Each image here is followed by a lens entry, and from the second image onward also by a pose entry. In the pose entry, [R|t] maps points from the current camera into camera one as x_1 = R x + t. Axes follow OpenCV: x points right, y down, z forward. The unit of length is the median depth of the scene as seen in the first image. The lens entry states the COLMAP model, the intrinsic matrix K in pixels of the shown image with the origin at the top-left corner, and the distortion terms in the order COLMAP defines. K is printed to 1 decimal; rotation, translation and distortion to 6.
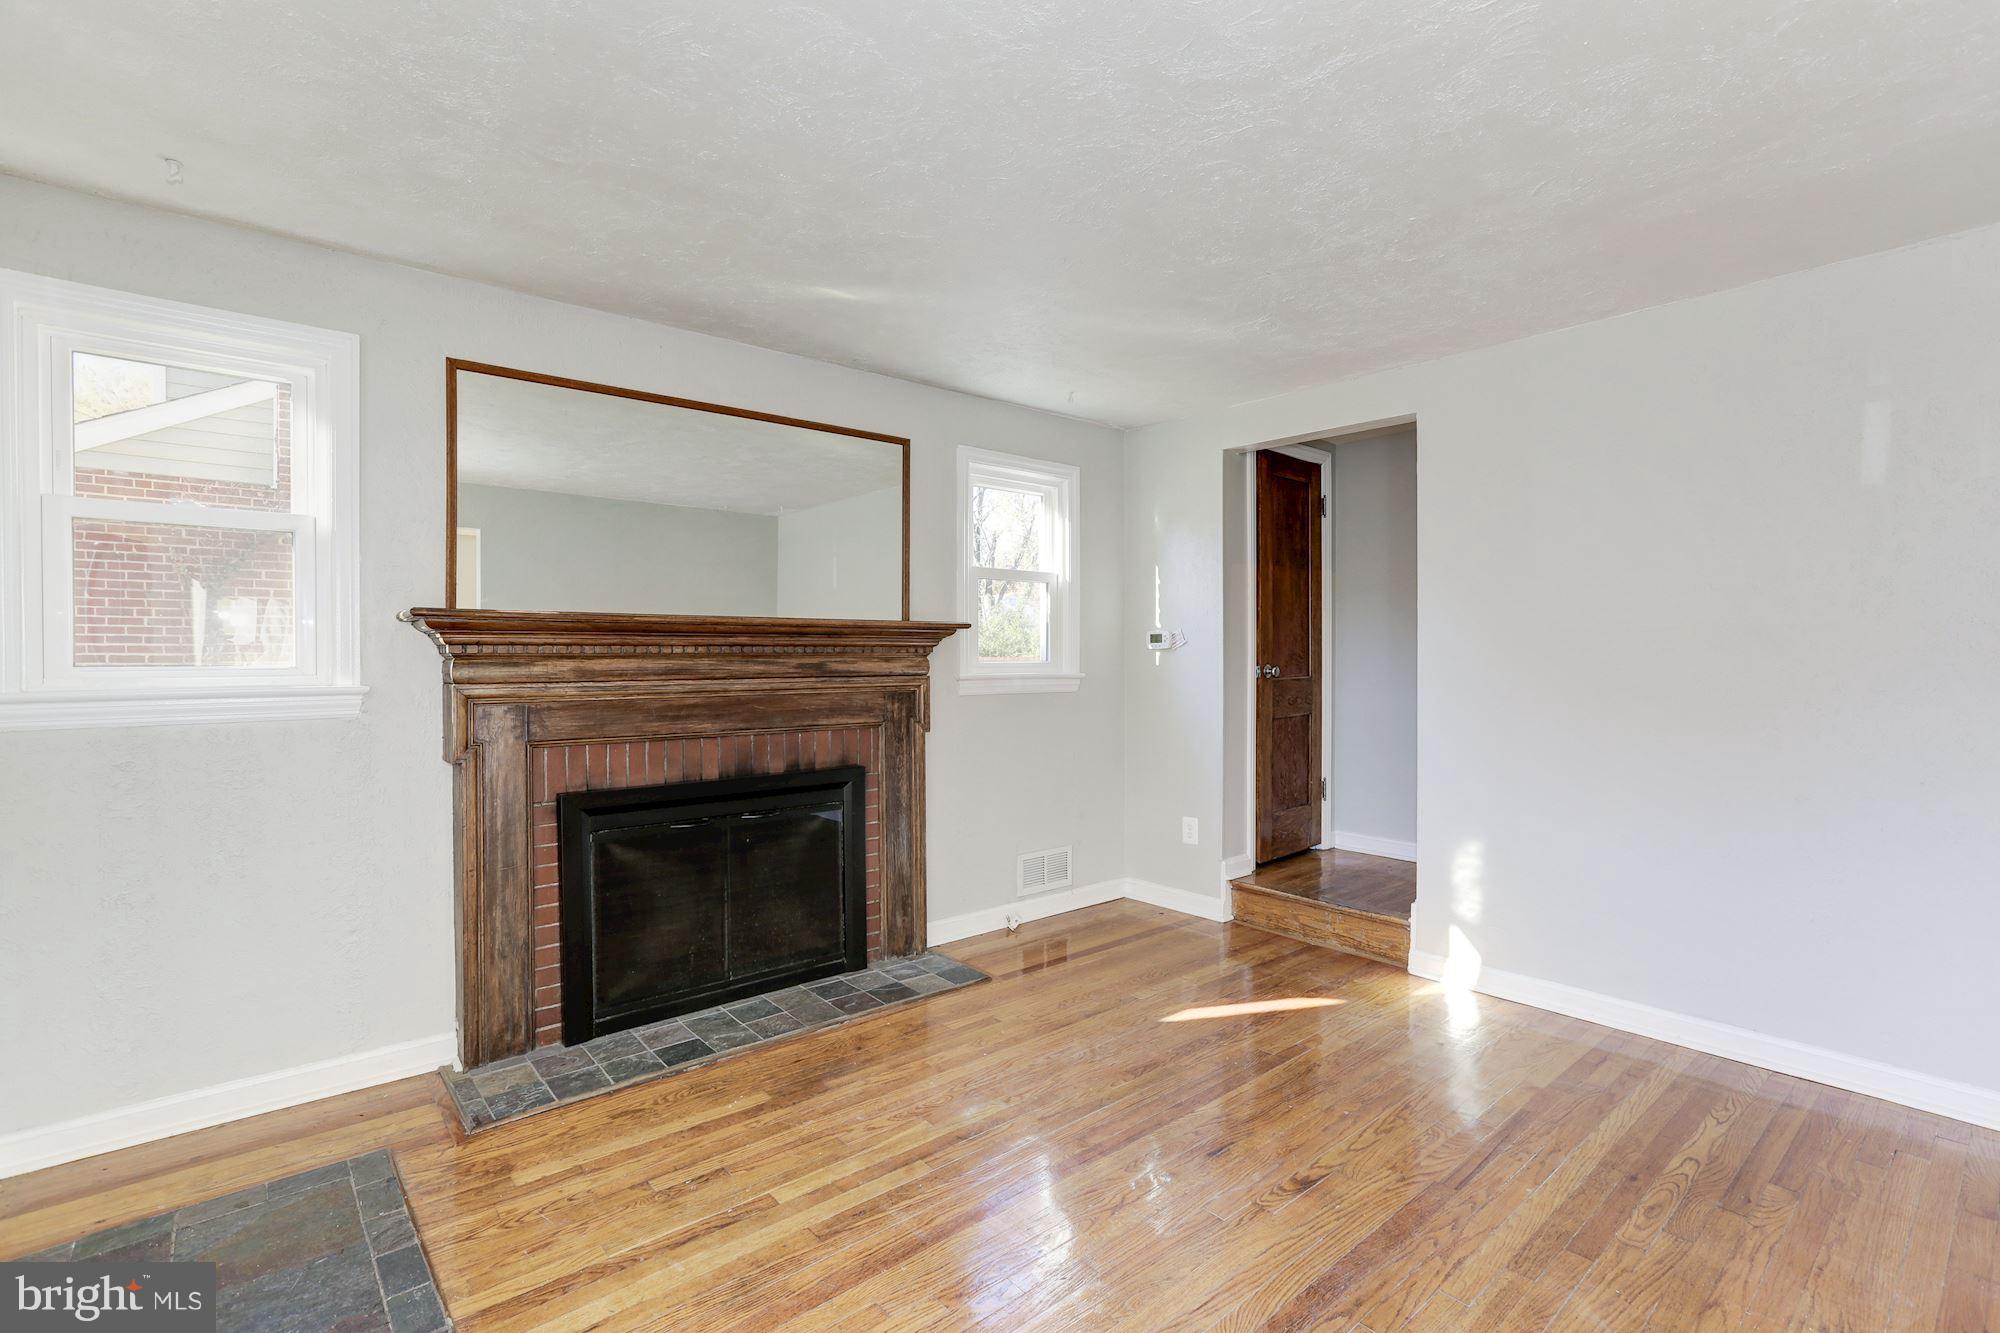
lens RADIAL K [[931.8, 0, 990.5], [0, 931.8, 658.1], [0, 0, 1]] dist [-0.053494, 0.030207]
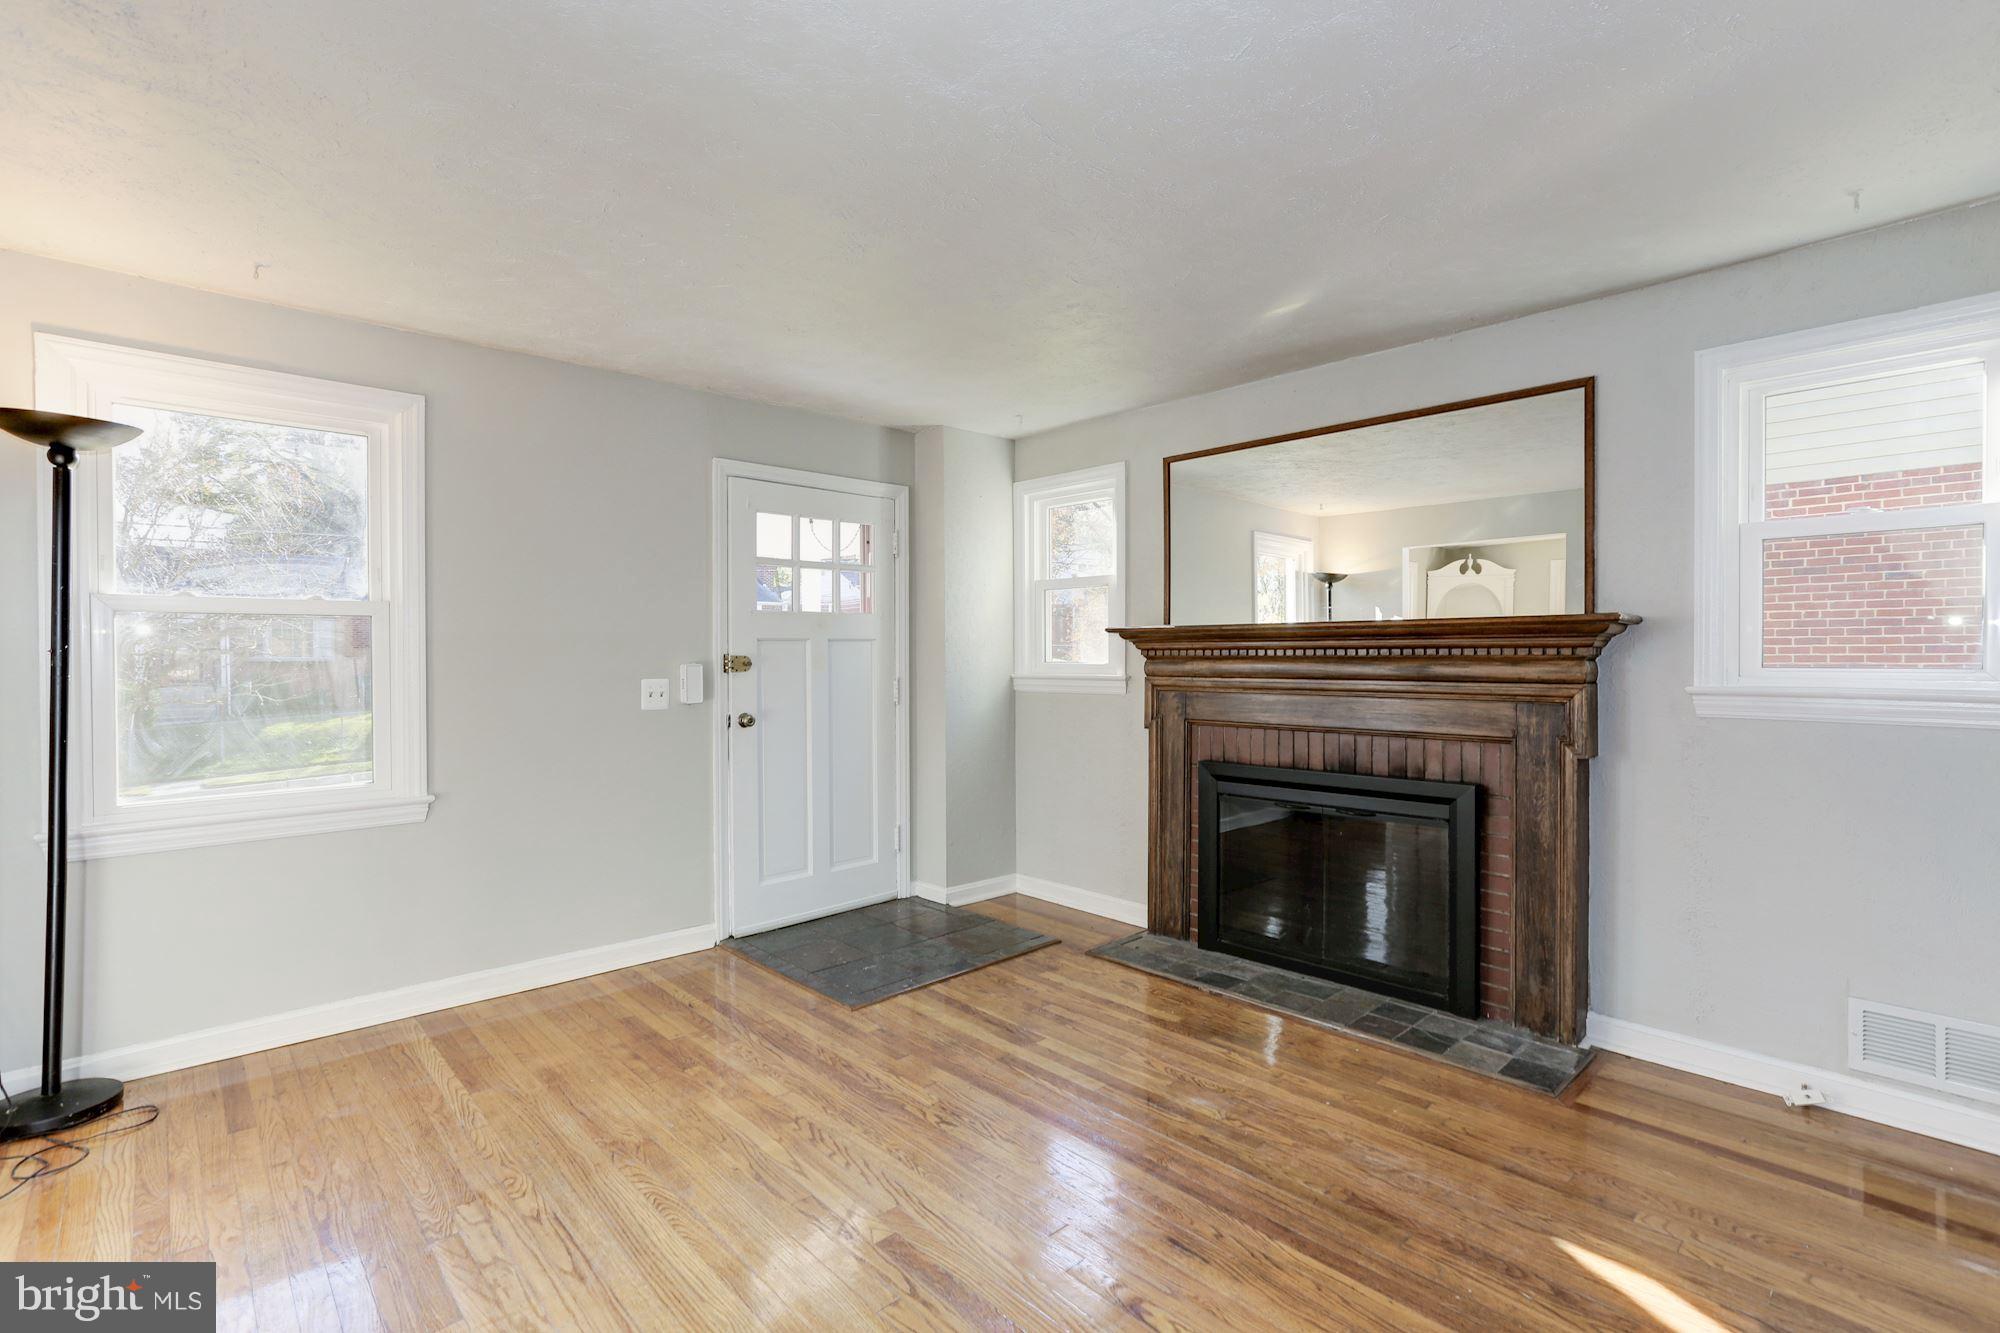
lens RADIAL K [[931.8, 0, 990.5], [0, 931.8, 658.1], [0, 0, 1]] dist [-0.053494, 0.030207]
pose [[0.024762, 0.002504, -0.999690, 0.850103], [-0.003907, 0.999989, 0.002408, -0.003550], [0.999686, 0.003846, 0.024772, 0.630971]]
